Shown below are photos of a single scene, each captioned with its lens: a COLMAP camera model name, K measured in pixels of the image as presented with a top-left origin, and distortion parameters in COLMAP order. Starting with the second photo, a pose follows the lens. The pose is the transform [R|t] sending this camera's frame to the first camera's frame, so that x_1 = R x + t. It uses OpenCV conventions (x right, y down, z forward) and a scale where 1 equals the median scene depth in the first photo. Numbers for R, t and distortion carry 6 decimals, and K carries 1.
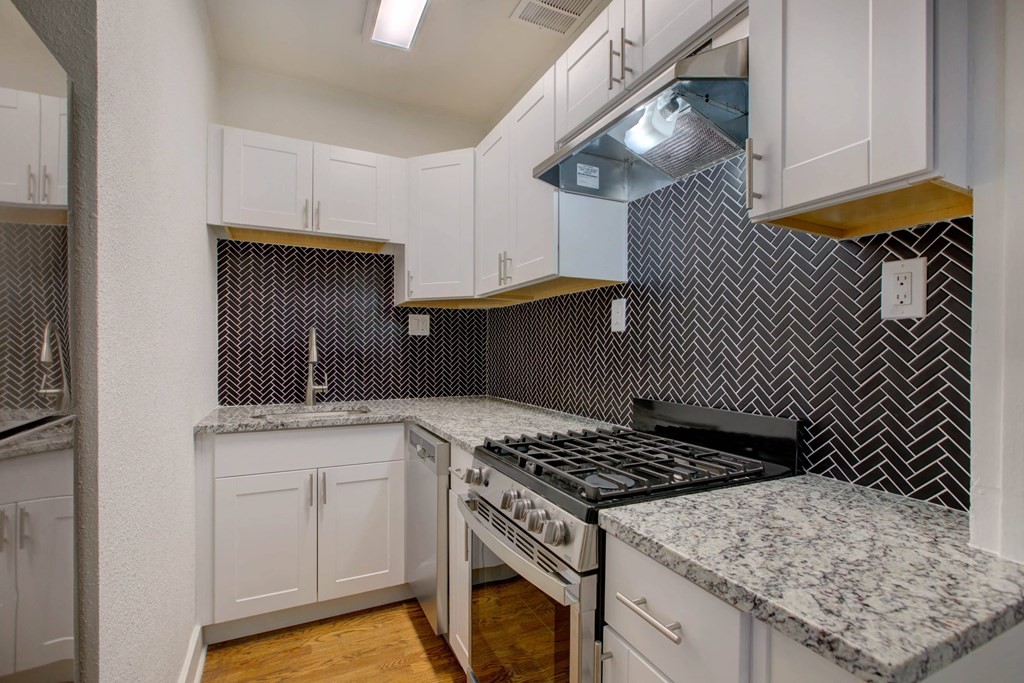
lens RADIAL K [[464.6, 0, 509.6], [0, 464.6, 342.6], [0, 0, 1]] dist [-0.019323, 0.008841]
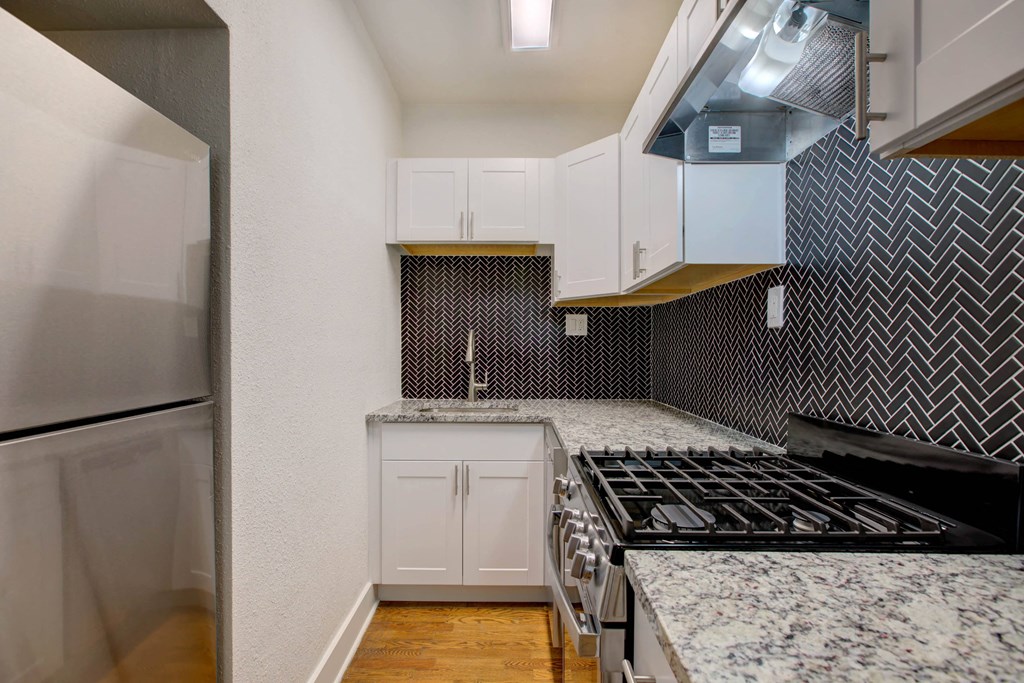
lens RADIAL K [[464.6, 0, 509.6], [0, 464.6, 342.6], [0, 0, 1]] dist [-0.019323, 0.008841]
pose [[0.895972, -0.007599, -0.444045, 0.165287], [0.007680, 0.999969, -0.001616, -0.000069], [0.444043, -0.001962, 0.896003, 0.084533]]
